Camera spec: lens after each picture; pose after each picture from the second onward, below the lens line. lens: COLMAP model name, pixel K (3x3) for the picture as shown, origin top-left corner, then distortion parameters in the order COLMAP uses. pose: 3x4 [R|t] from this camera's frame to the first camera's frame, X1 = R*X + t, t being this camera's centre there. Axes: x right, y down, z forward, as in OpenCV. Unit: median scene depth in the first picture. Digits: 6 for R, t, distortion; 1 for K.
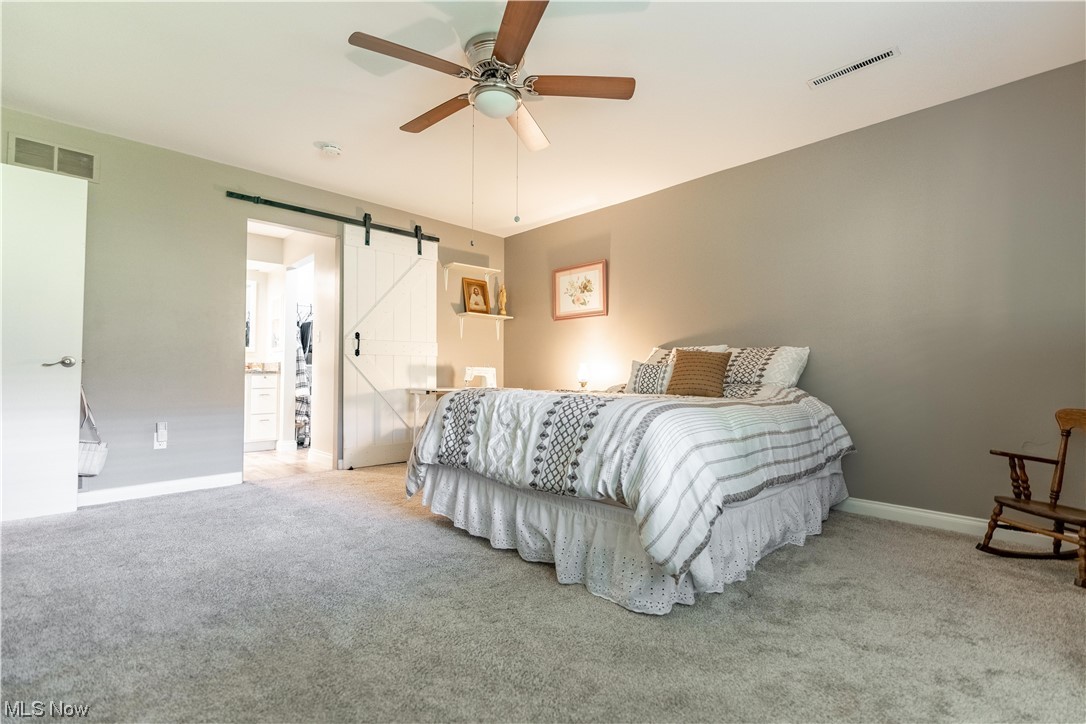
lens RADIAL K [[491.5, 0, 542.5], [0, 491.5, 365.1], [0, 0, 1]] dist [0.000557, 0.001559]
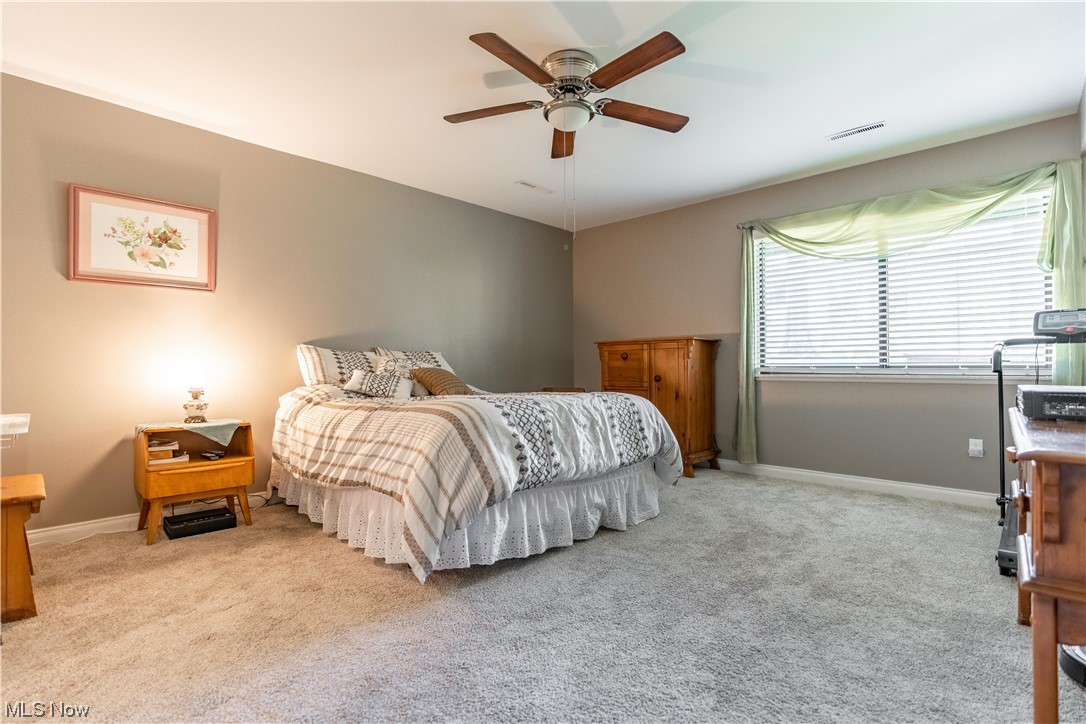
lens RADIAL K [[529.8, 0, 544.0], [0, 529.8, 363.3], [0, 0, 1]] dist [0.000526, 0.000390]
pose [[-0.058829, -0.006896, 0.998244, -0.625023], [-0.014794, 0.999872, 0.006035, -0.012951], [-0.998158, -0.014413, -0.058923, 0.575896]]
